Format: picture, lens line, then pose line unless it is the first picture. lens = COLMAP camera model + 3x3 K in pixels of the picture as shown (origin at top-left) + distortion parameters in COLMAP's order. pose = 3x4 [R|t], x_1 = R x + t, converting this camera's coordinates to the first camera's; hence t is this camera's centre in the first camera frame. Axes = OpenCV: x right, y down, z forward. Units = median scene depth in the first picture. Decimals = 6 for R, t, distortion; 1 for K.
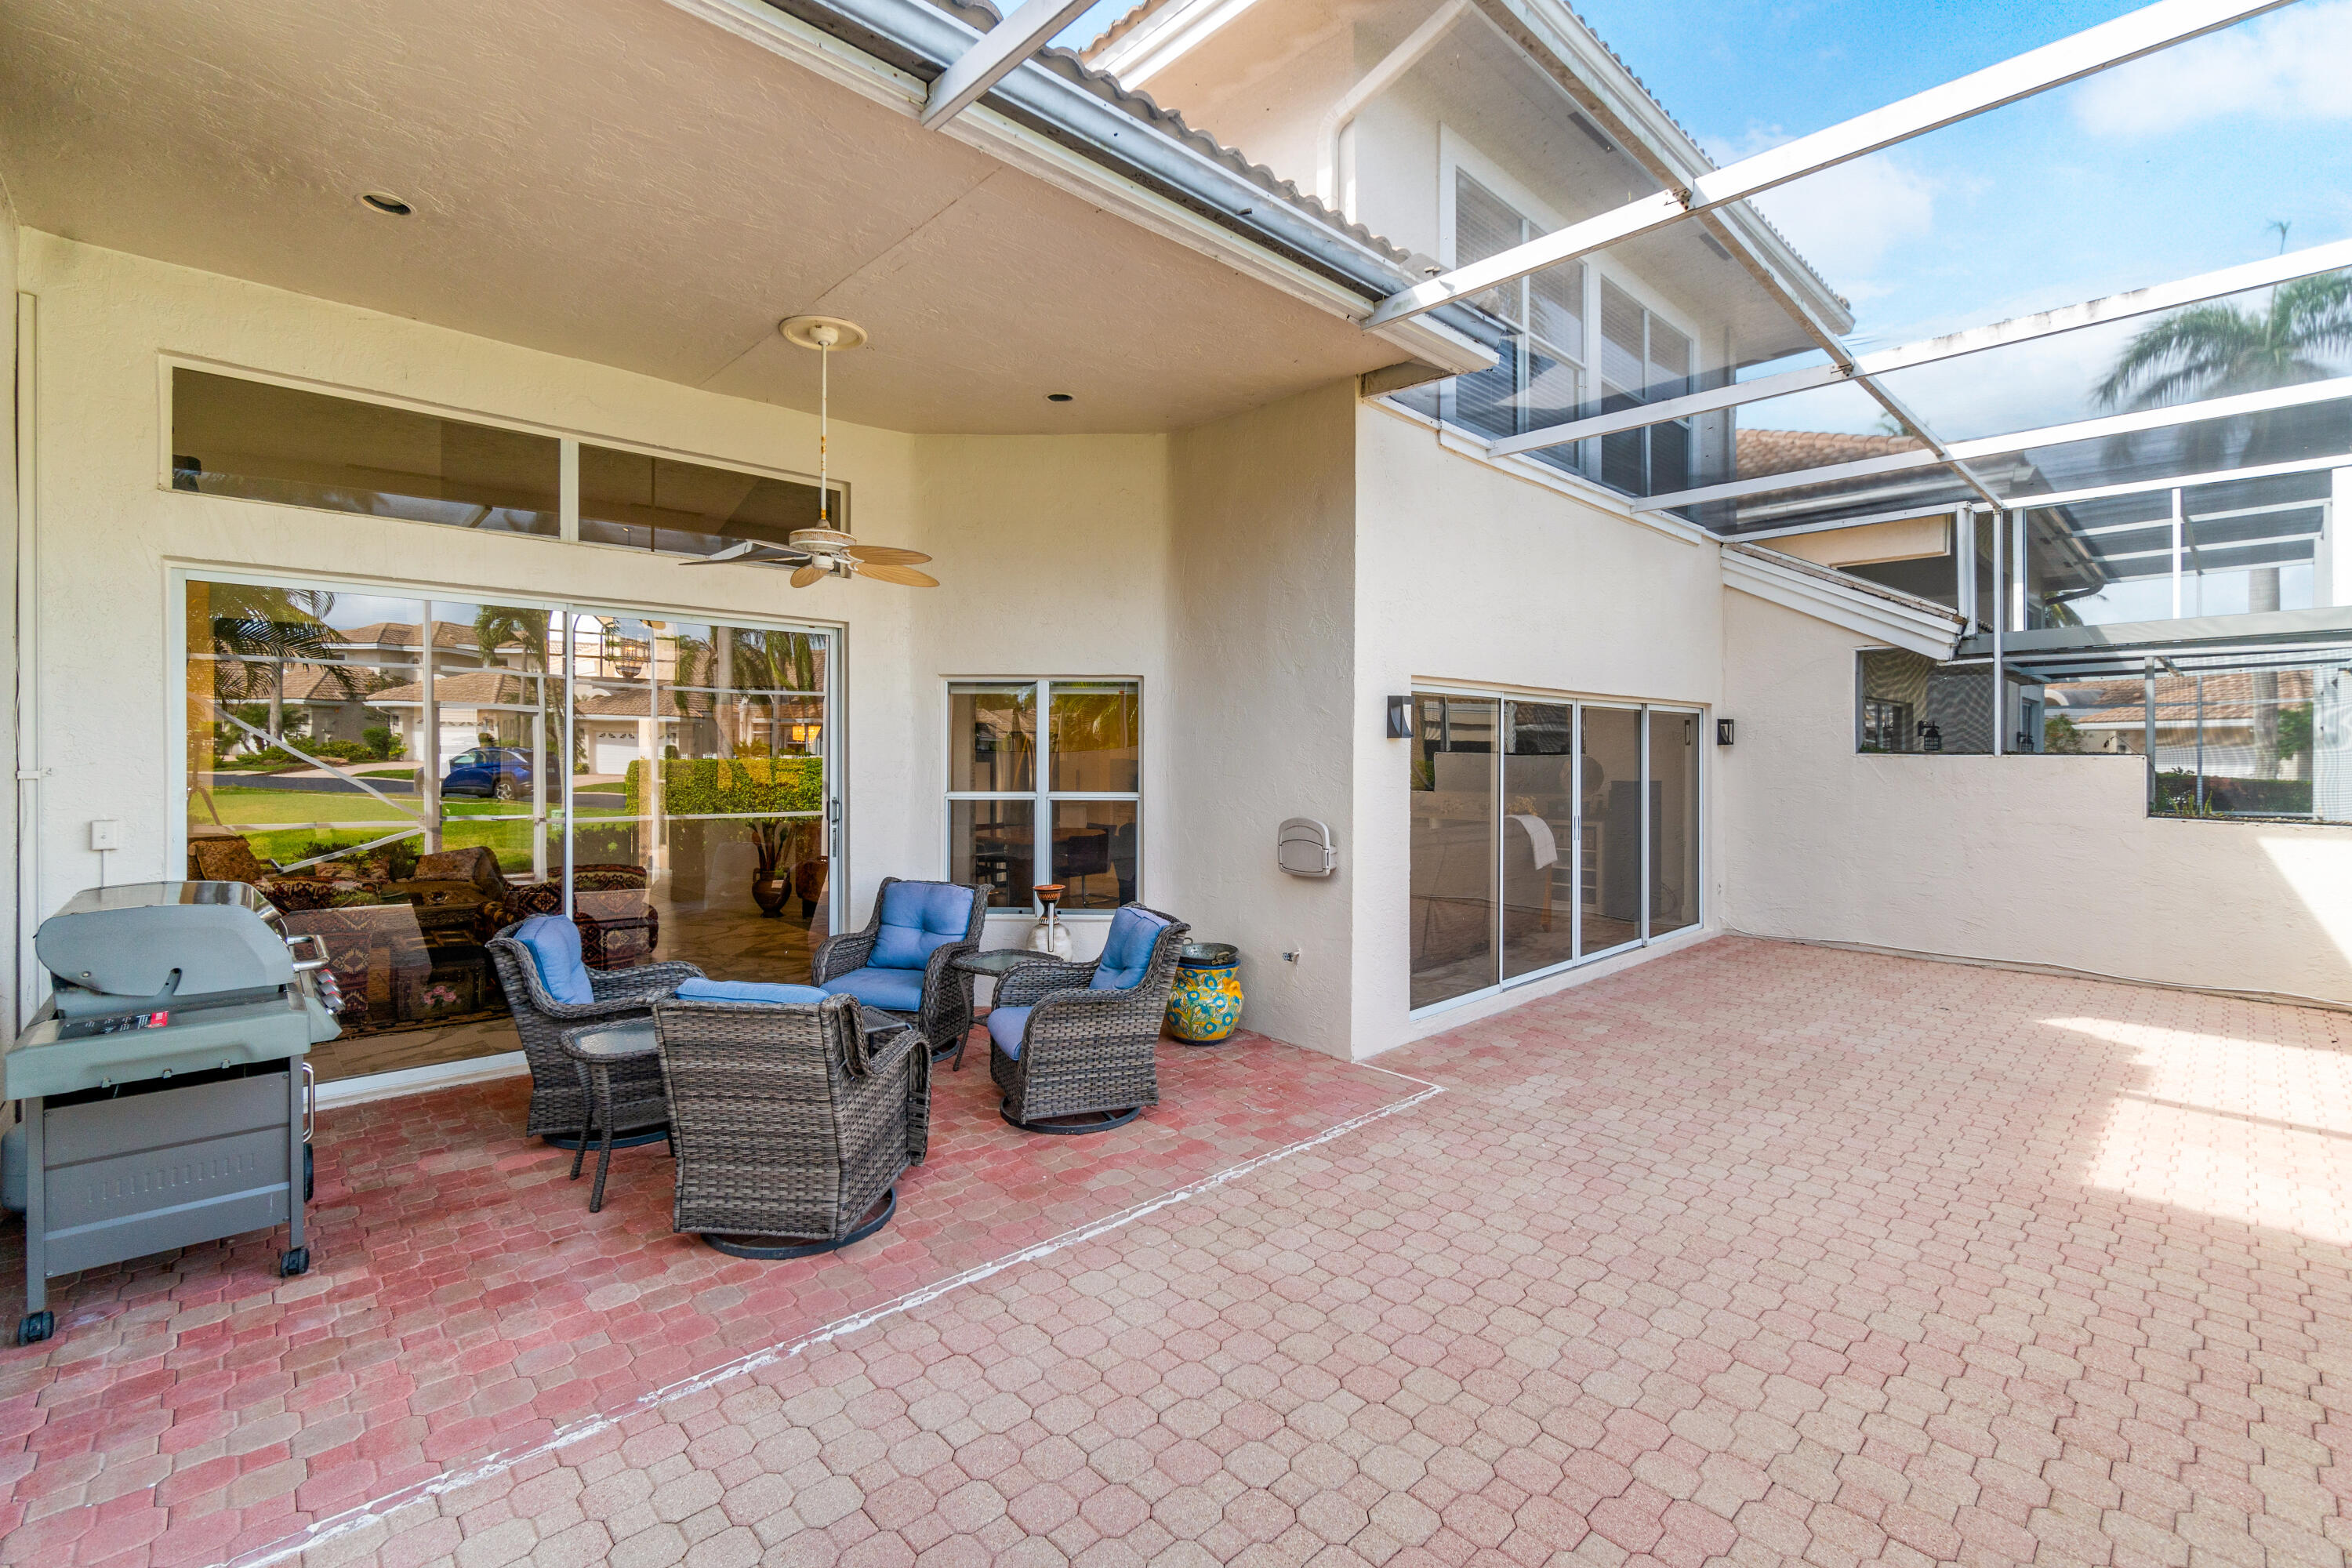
lens RADIAL K [[1018.9, 0, 1176.1], [0, 1018.9, 765.8], [0, 0, 1]] dist [-0.004106, 0.002767]
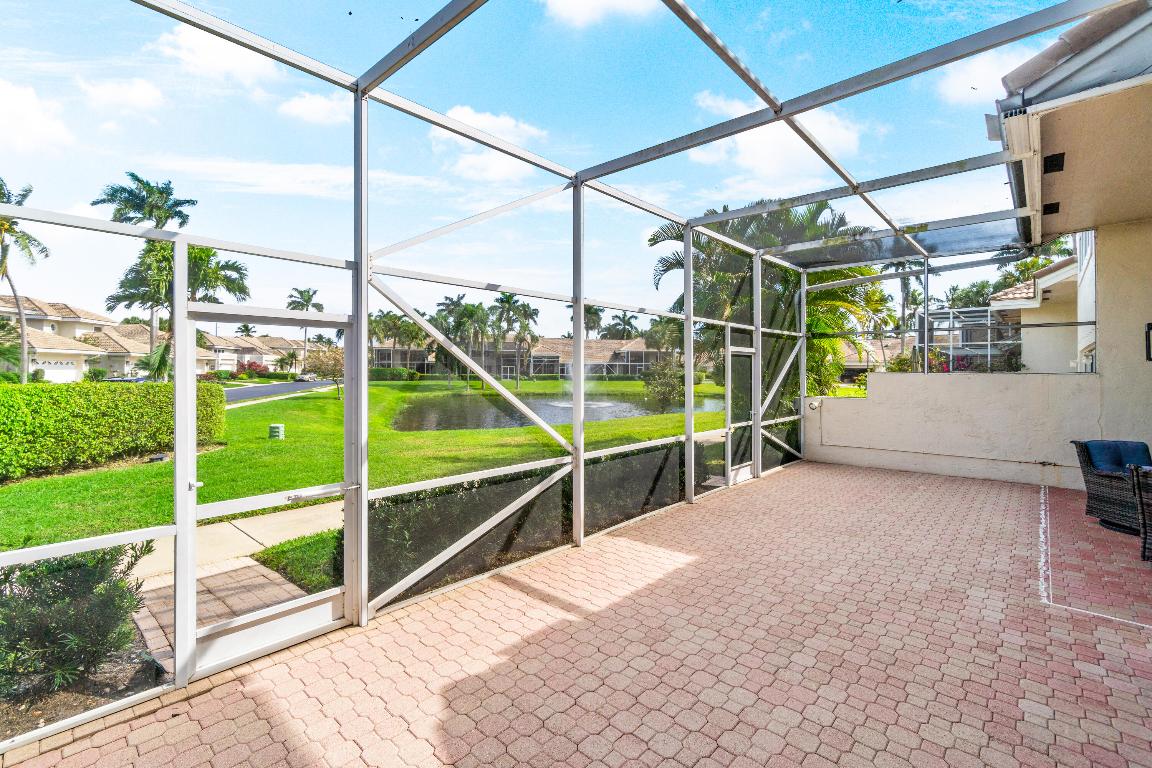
lens RADIAL K [[499.0, 0, 573.2], [0, 499.0, 372.0], [0, 0, 1]] dist [-0.004106, 0.002767]
pose [[-0.998195, -0.009148, -0.059353, 1.055744], [-0.009895, 0.999875, 0.012310, -0.019665], [0.059233, 0.012875, -0.998161, 1.787459]]
